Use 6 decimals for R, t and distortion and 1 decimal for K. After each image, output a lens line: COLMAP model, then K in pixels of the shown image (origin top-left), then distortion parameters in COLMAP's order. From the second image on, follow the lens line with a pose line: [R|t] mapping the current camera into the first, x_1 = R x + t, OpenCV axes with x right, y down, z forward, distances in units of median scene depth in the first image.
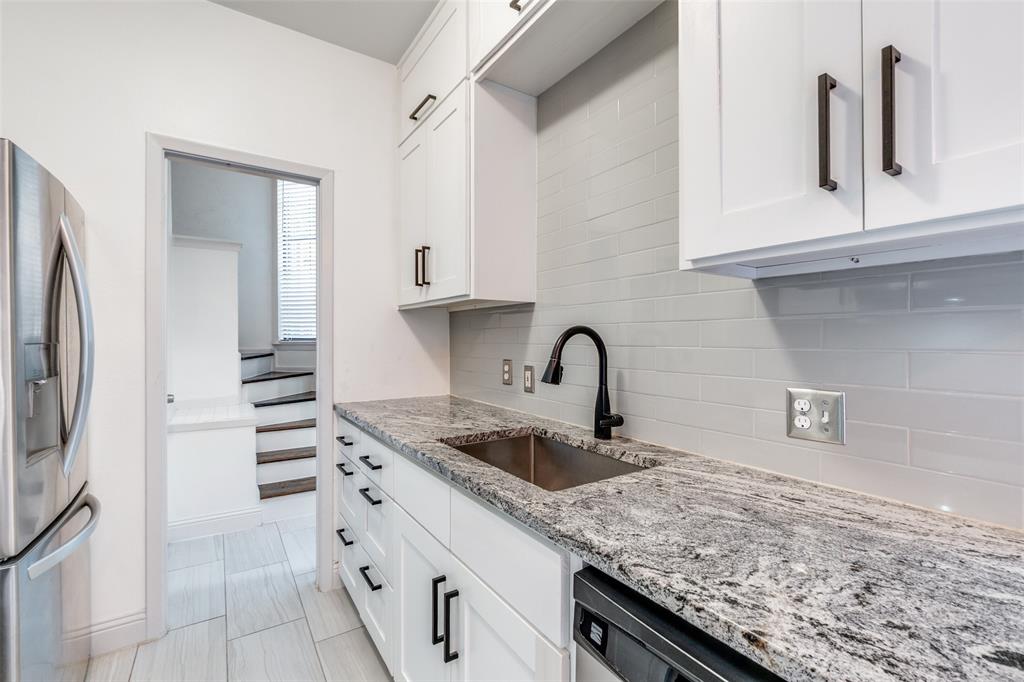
lens RADIAL K [[439.1, 0, 507.0], [0, 439.1, 338.6], [0, 0, 1]] dist [-0.004480, 0.000282]
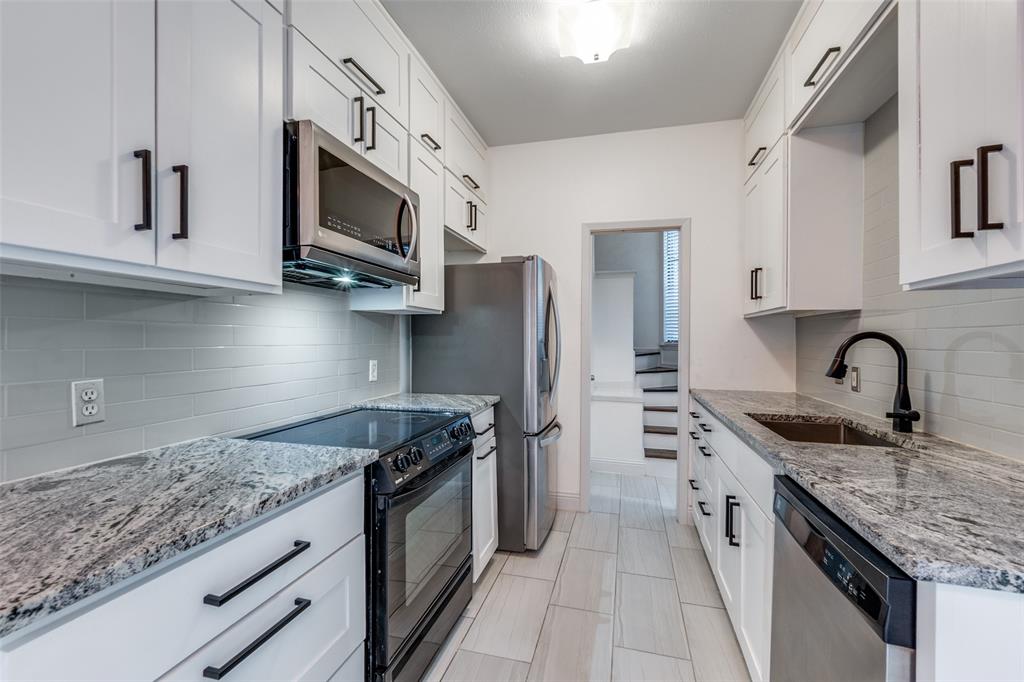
lens RADIAL K [[439.1, 0, 507.0], [0, 439.1, 338.6], [0, 0, 1]] dist [-0.004480, 0.000282]
pose [[0.658923, 0.003032, -0.752204, 0.304469], [-0.007584, 0.999968, -0.002613, 0.000182], [0.752172, 0.007427, 0.658925, -0.386849]]
